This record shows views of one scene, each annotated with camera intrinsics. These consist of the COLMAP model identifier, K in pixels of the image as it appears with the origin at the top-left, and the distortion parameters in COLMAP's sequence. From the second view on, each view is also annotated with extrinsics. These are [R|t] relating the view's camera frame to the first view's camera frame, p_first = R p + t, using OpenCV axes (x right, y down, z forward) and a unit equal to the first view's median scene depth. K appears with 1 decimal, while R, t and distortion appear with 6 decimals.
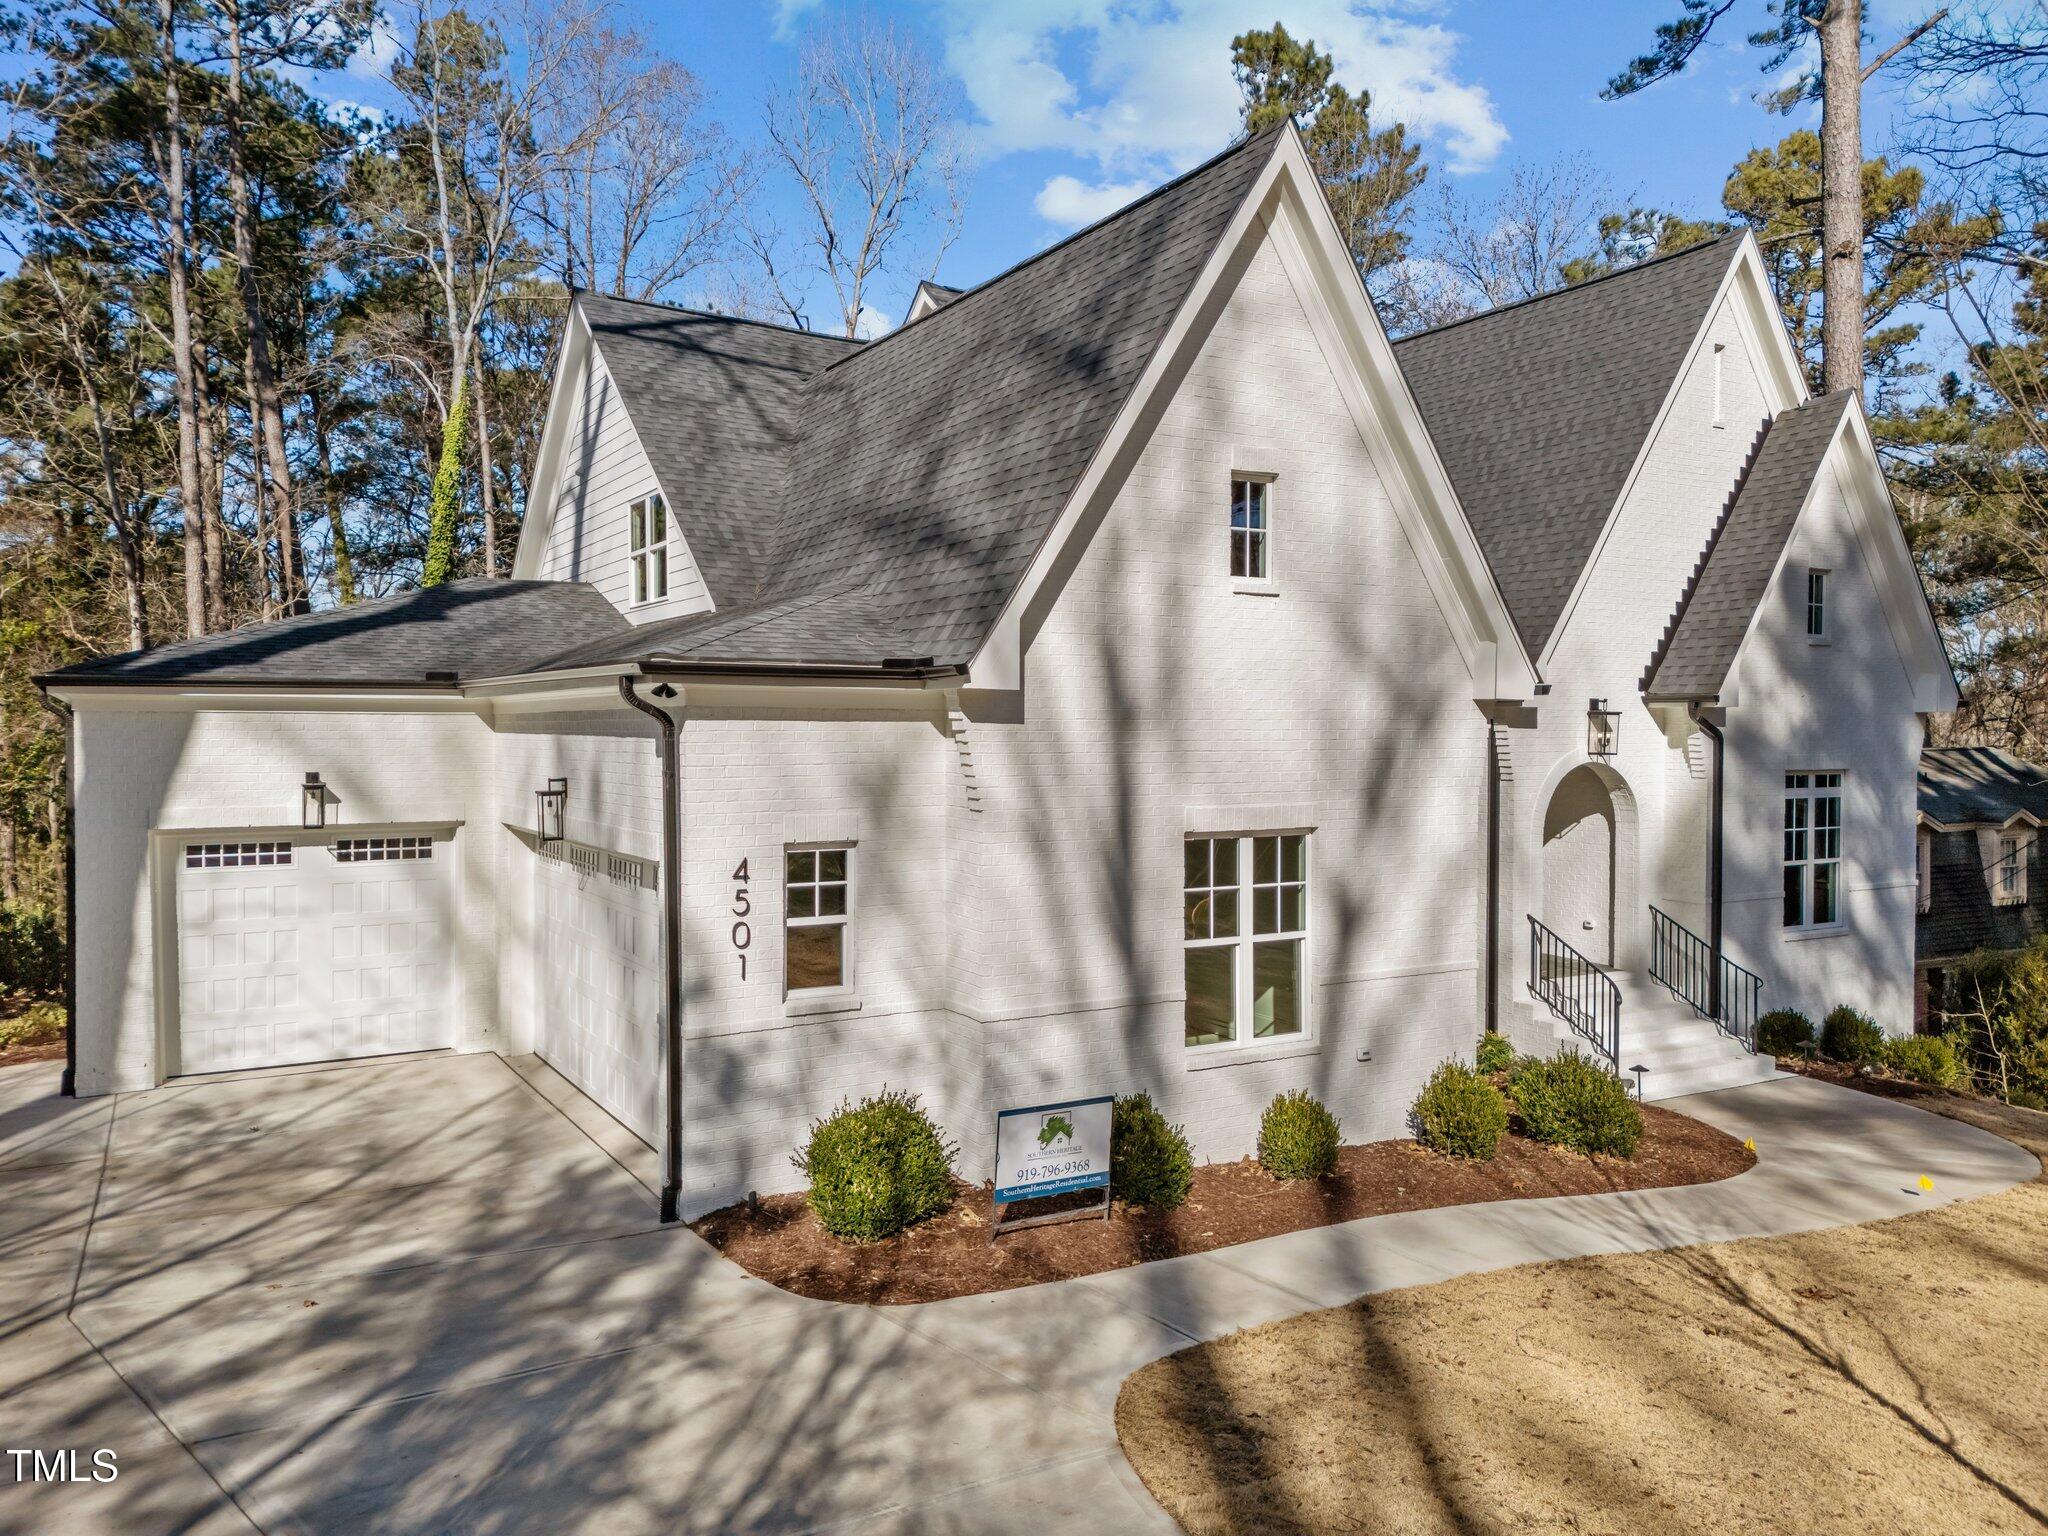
lens RADIAL K [[1503.9, 0, 1024.0], [0, 1503.9, 768.0], [0, 0, 1]] dist [0.066878, -0.058576]
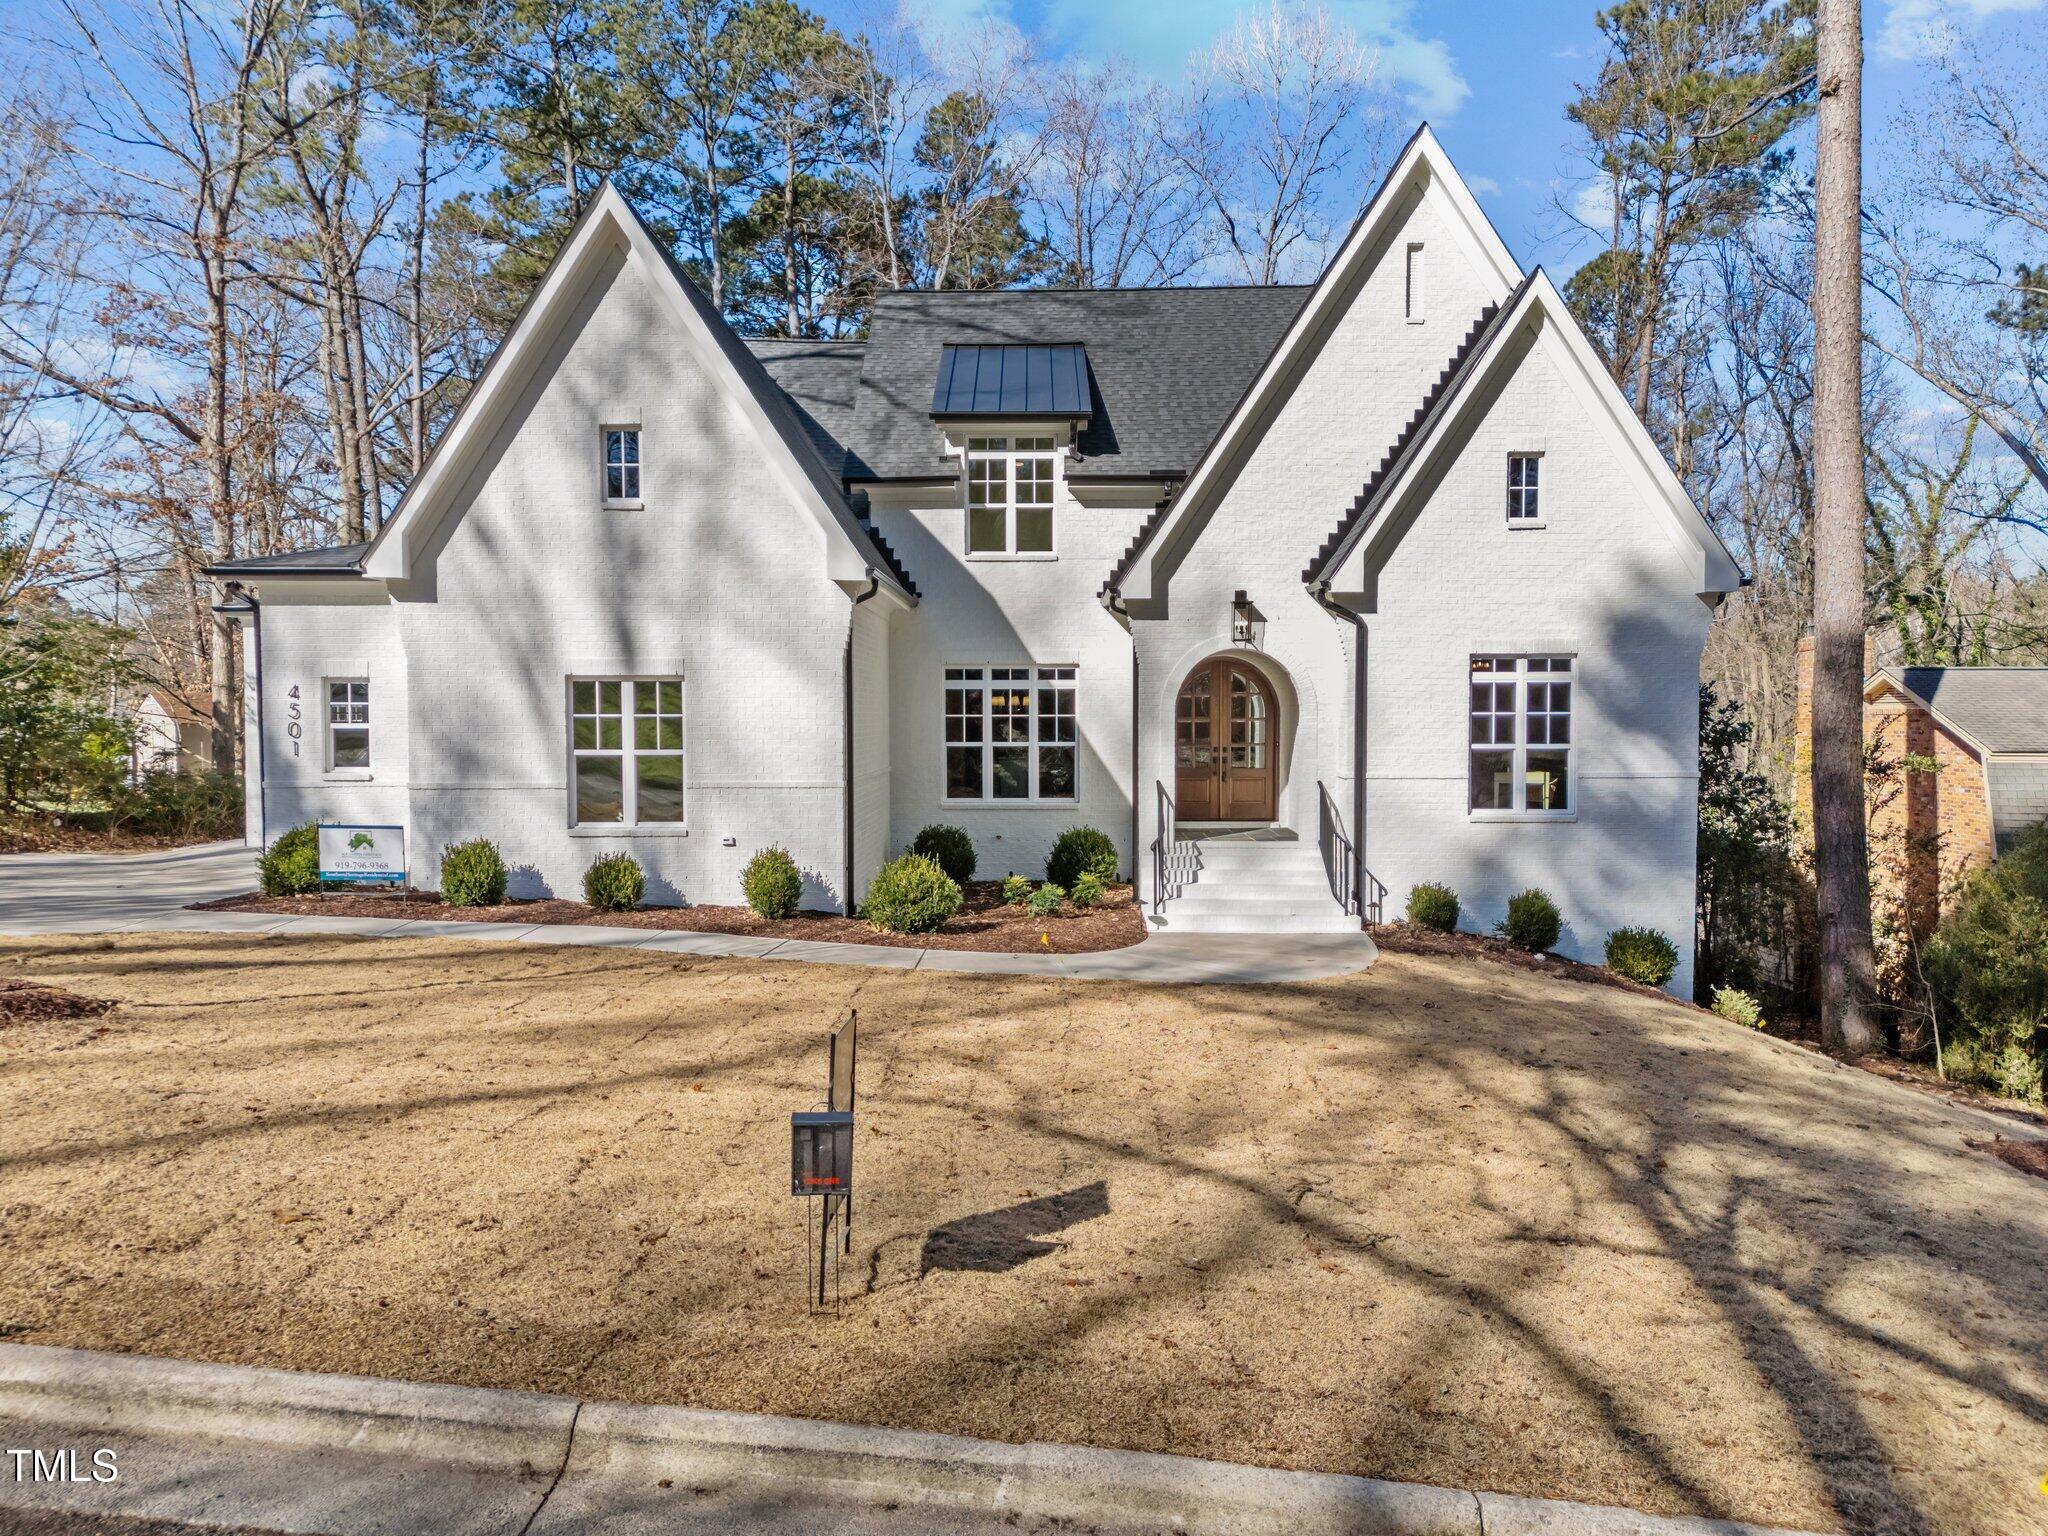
lens RADIAL K [[1503.9, 0, 1024.0], [0, 1503.9, 768.0], [0, 0, 1]] dist [0.066878, -0.058576]
pose [[0.850543, 0.015689, -0.525671, 1.221991], [-0.011000, 0.999867, 0.012043, 0.106803], [0.525790, -0.004461, 0.850603, -0.022031]]
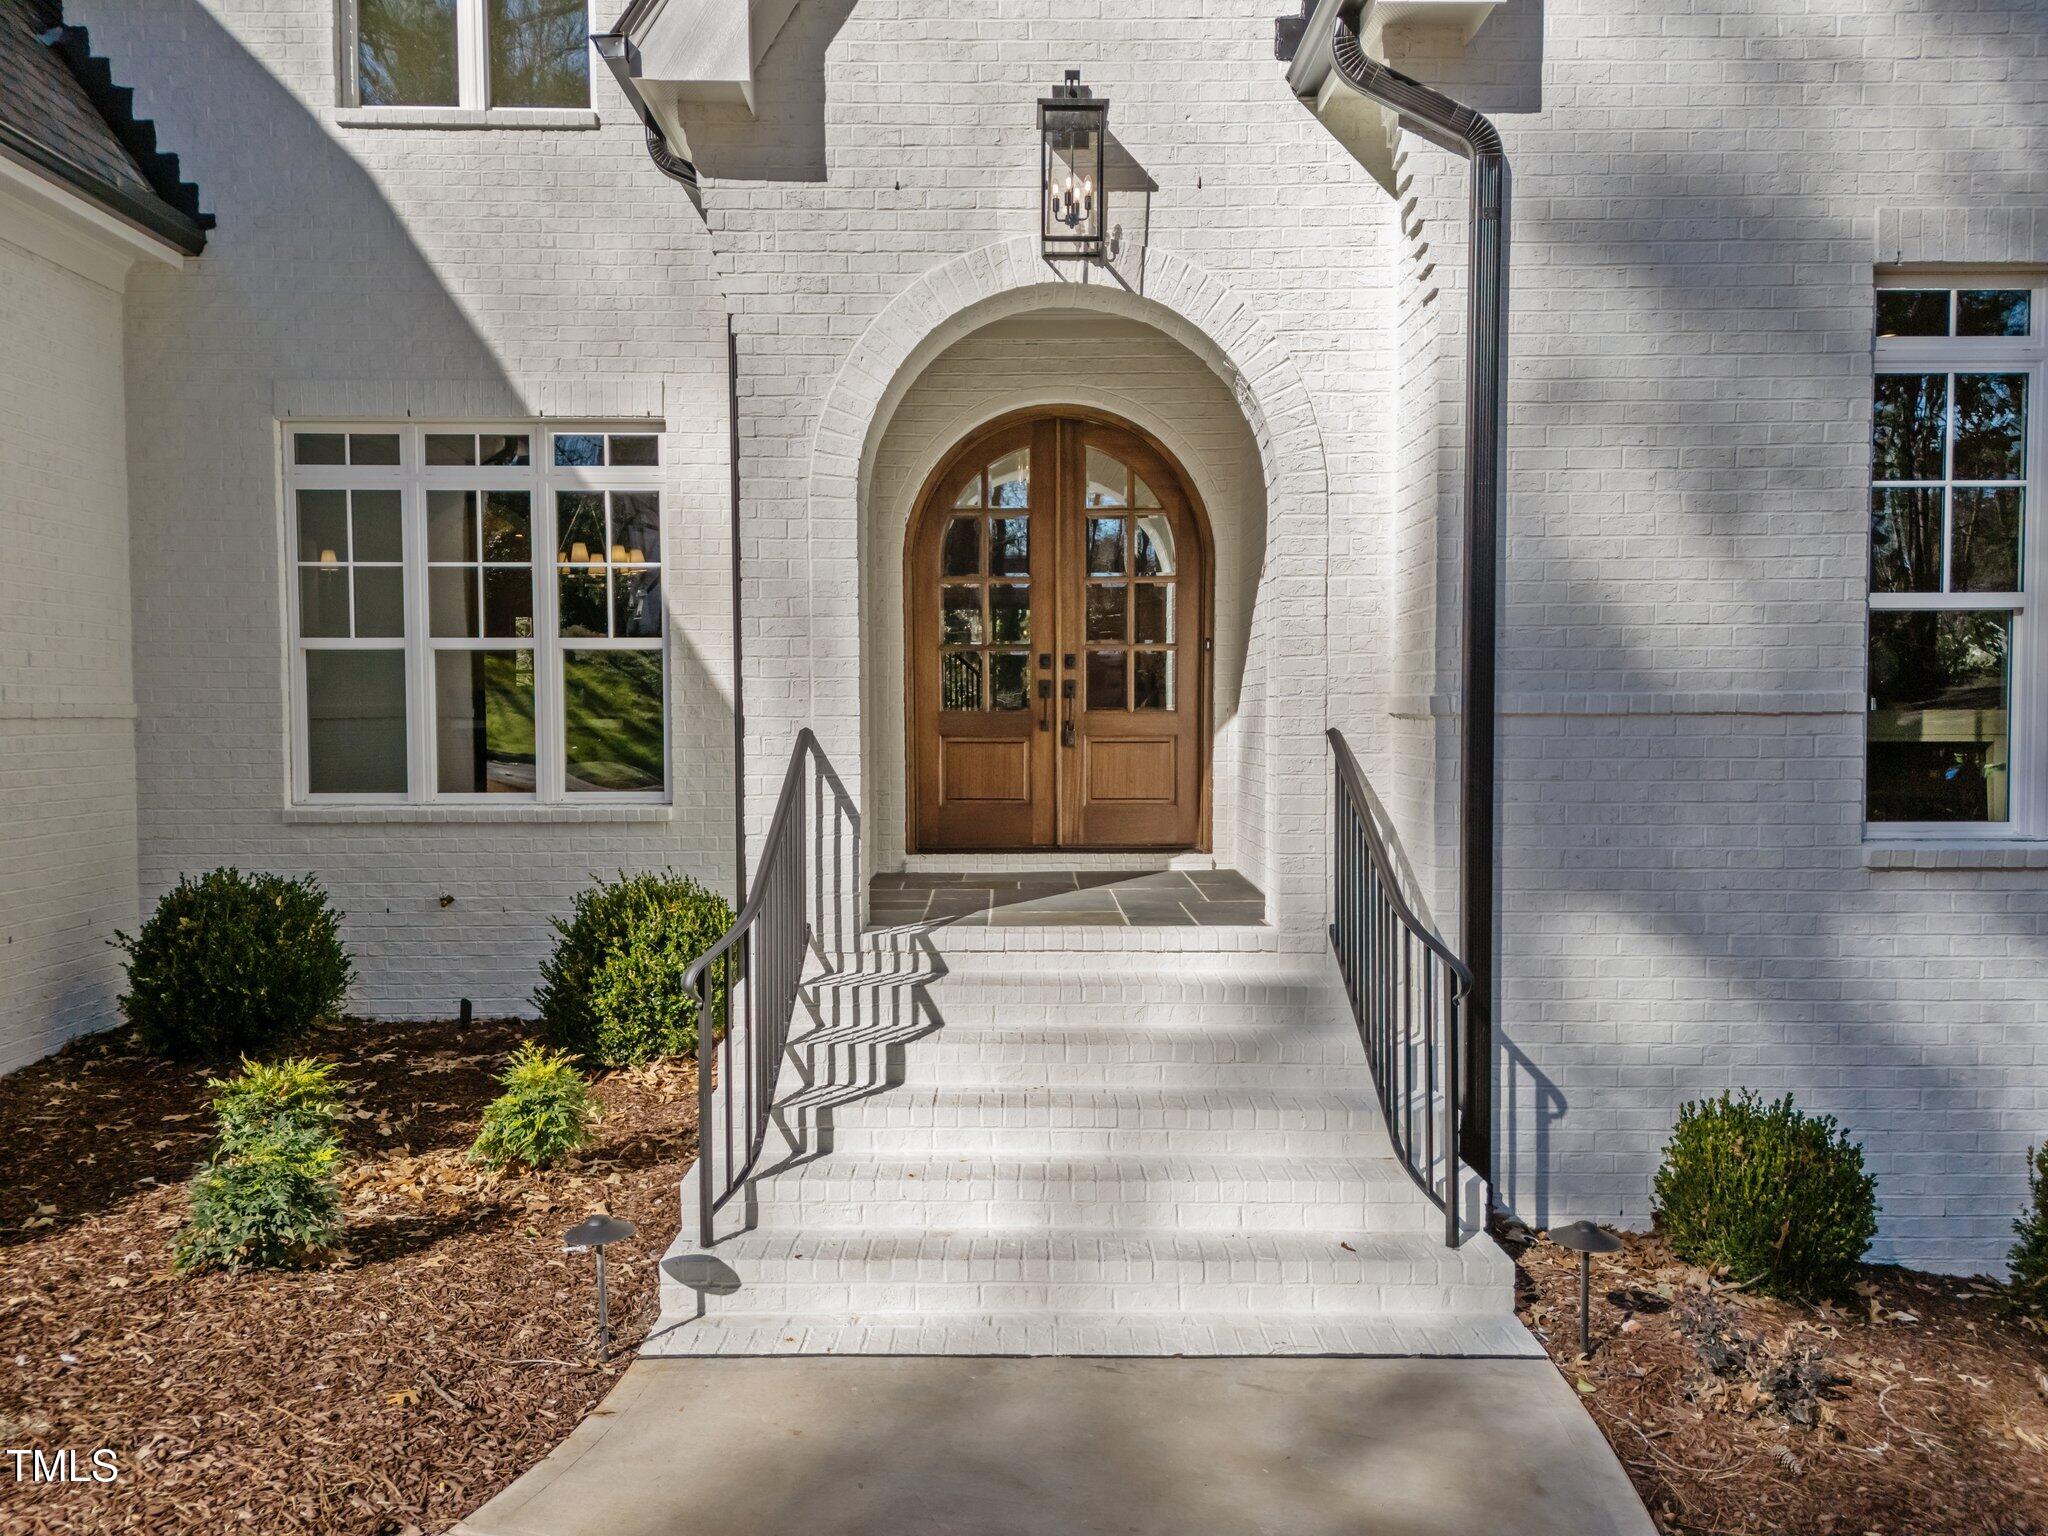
lens RADIAL K [[1503.9, 0, 1024.0], [0, 1503.9, 768.0], [0, 0, 1]] dist [0.066878, -0.058576]
pose [[0.861430, 0.013709, -0.507690, 0.798924], [-0.010131, 0.999901, 0.009811, 0.146657], [0.507774, -0.003308, 0.861484, 1.060647]]
